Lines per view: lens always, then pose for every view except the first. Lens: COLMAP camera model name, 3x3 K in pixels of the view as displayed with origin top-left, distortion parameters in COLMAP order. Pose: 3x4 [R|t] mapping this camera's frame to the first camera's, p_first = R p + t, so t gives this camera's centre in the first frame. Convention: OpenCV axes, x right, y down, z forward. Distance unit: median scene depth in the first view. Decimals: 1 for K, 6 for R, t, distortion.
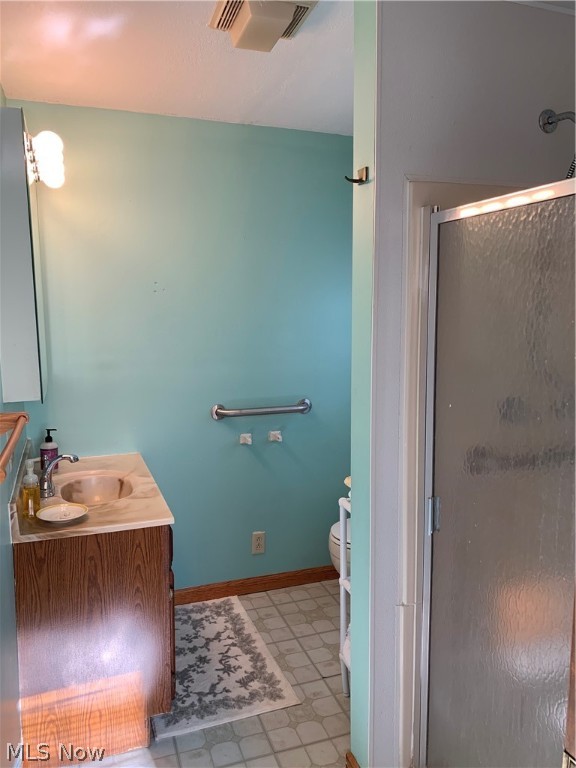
lens RADIAL K [[583.2, 0, 286.9], [0, 583.2, 384.4], [0, 0, 1]] dist [0.027318, -0.031737]
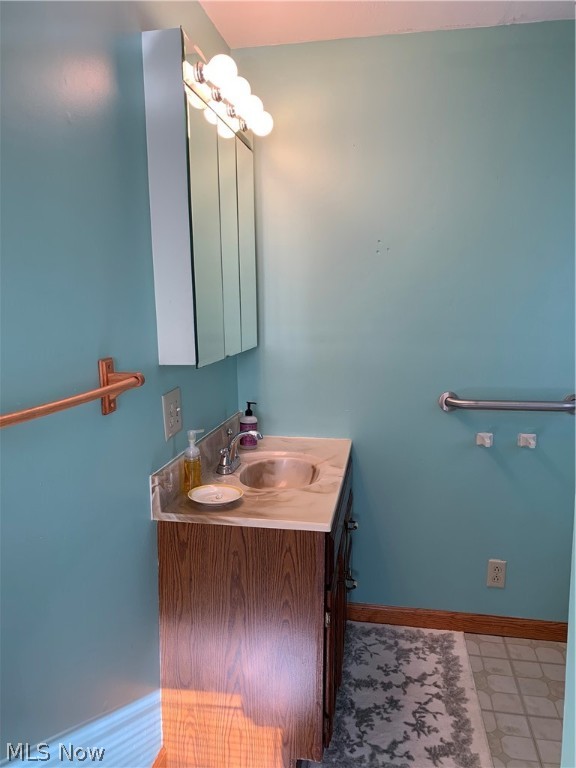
lens RADIAL K [[583.2, 0, 288.1], [0, 583.2, 379.0], [0, 0, 1]] dist [0.027318, -0.031737]
pose [[0.861345, 0.069358, -0.503264, 0.117540], [-0.064693, 0.997546, 0.026754, 0.012261], [0.503885, 0.009514, 0.863719, 0.244254]]
